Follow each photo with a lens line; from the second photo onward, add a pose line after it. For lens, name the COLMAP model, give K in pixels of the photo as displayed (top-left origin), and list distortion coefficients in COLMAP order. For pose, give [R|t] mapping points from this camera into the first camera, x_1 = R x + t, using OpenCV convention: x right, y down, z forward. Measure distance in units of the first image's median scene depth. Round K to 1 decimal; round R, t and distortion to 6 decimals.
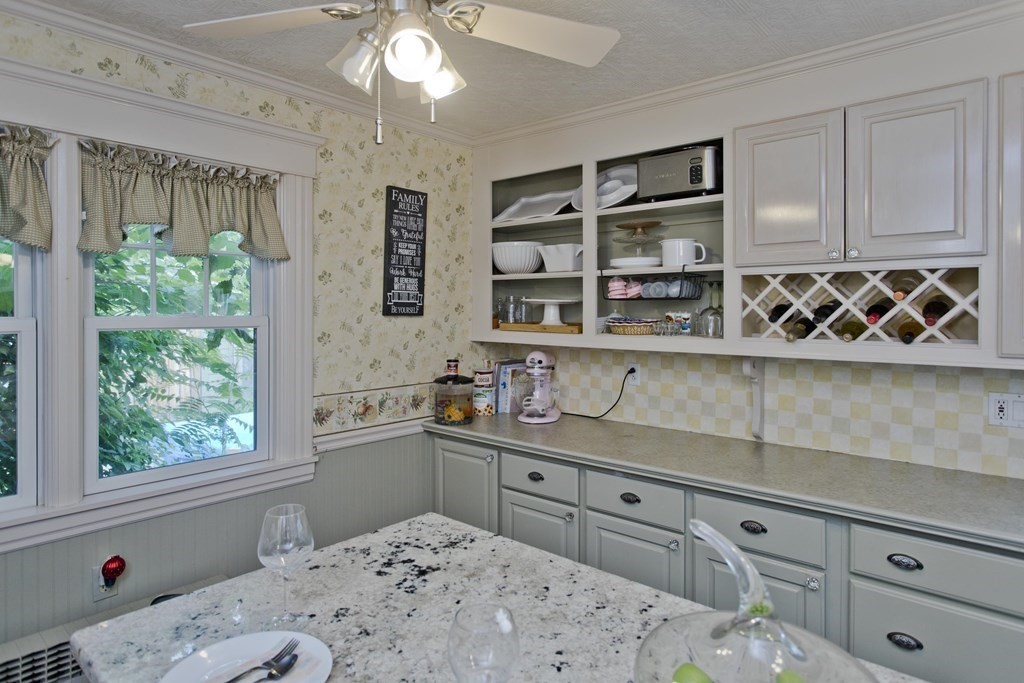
lens RADIAL K [[588.0, 0, 513.4], [0, 588.0, 311.9], [0, 0, 1]] dist [-0.003849, -0.001659]
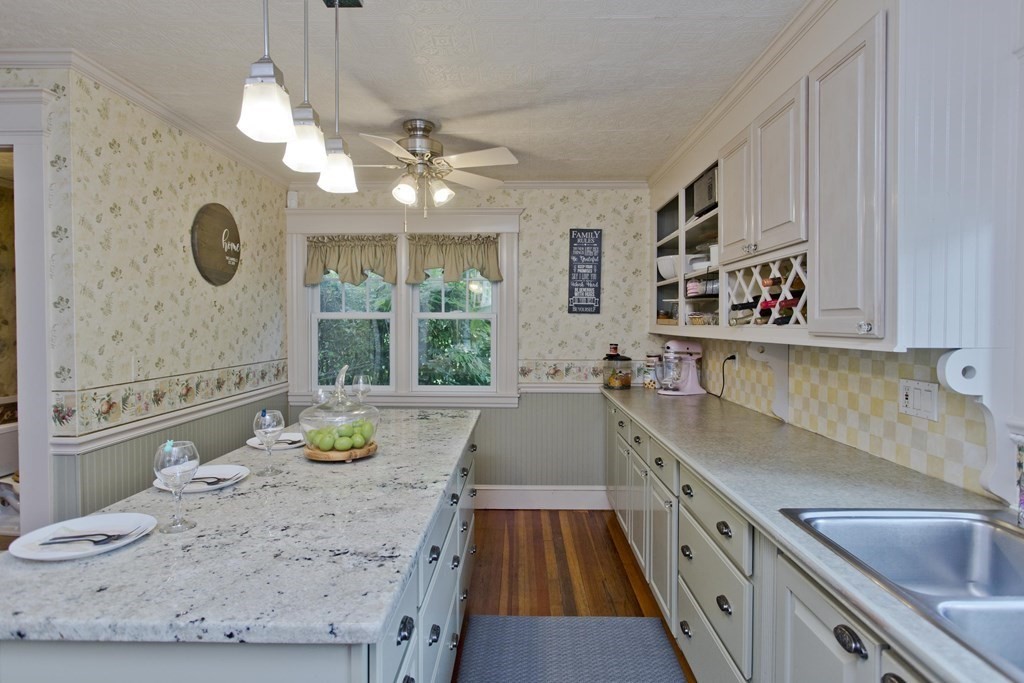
lens RADIAL K [[536.4, 0, 511.7], [0, 536.4, 330.1], [0, 0, 1]] dist [-0.000761, 0.000026]
pose [[0.647256, 0.010713, -0.762197, 0.781971], [-0.004182, 0.999936, 0.010504, 0.038018], [0.762261, -0.003611, 0.647260, -0.032481]]
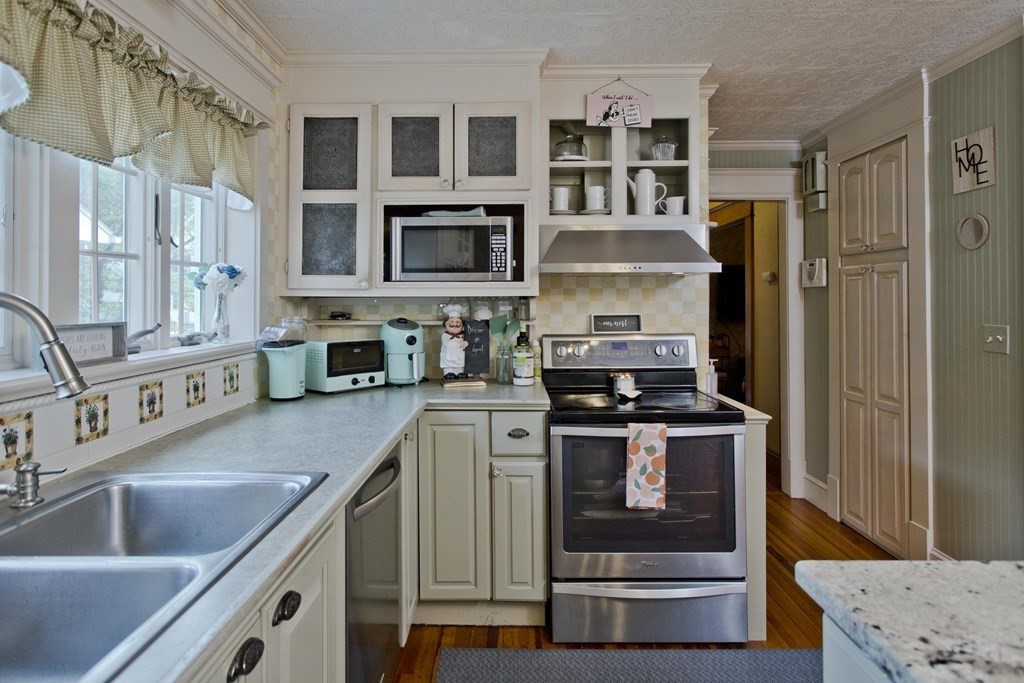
lens RADIAL K [[554.7, 0, 497.4], [0, 554.7, 296.9], [0, 0, 1]] dist [-0.002369, -0.000174]
pose [[-0.639274, 0.007671, 0.768941, 0.358176], [0.005547, 0.999970, -0.005365, 0.062231], [-0.768959, 0.000836, -0.639298, 0.446164]]
